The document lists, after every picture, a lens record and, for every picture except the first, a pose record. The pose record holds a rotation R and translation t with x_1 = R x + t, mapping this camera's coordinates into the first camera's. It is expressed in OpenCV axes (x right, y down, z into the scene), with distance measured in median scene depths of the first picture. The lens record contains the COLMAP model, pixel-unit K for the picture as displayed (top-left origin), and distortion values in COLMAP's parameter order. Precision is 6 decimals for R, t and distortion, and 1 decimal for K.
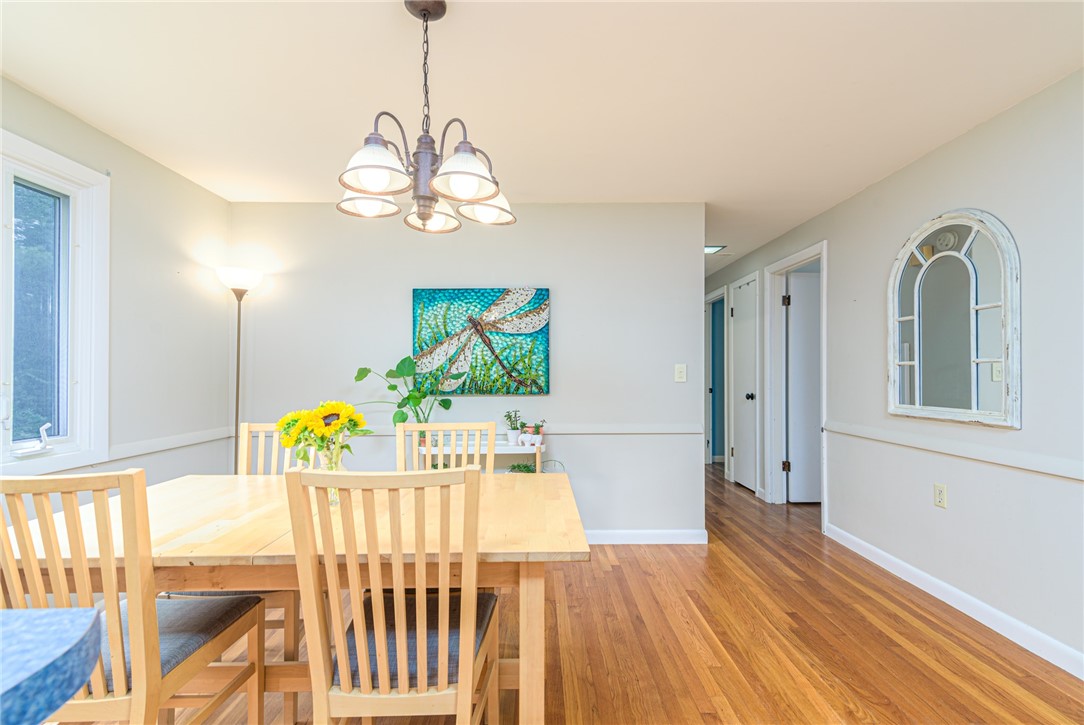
lens RADIAL K [[488.9, 0, 536.4], [0, 488.9, 375.1], [0, 0, 1]] dist [0.019789, -0.004068]
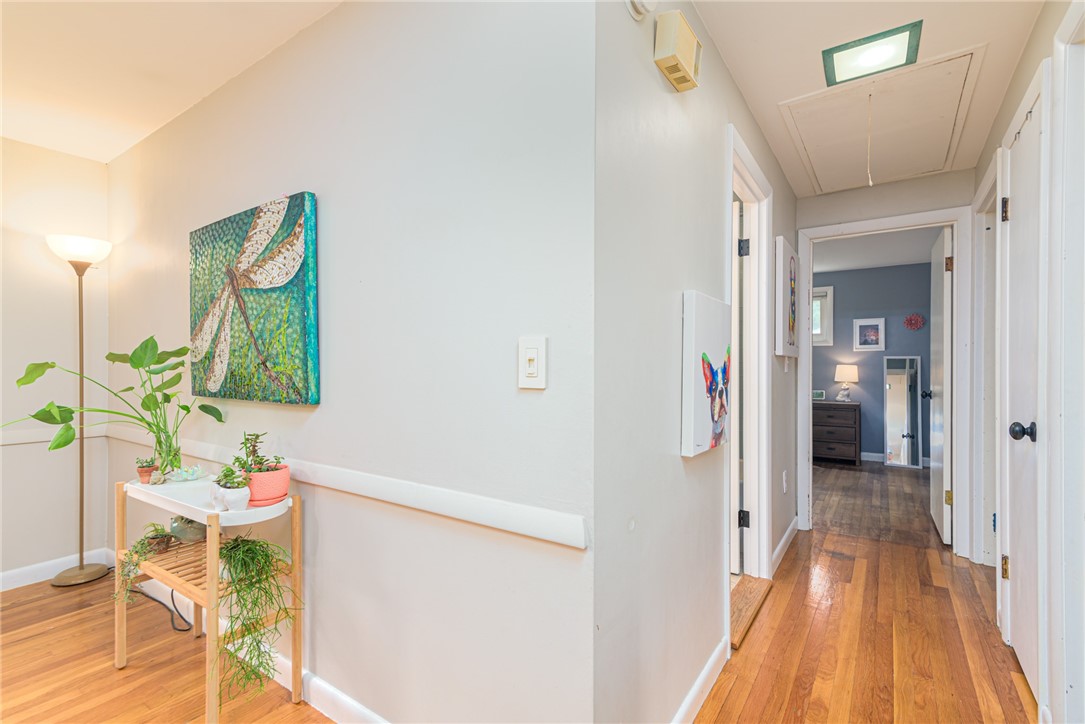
lens RADIAL K [[489.3, 0, 542.2], [0, 489.3, 364.2], [0, 0, 1]] dist [0.019789, -0.004068]
pose [[0.823146, 0.002870, -0.567823, 0.507775], [-0.004114, 0.999991, -0.000909, -0.002933], [0.567815, 0.003084, 0.823150, 0.727536]]
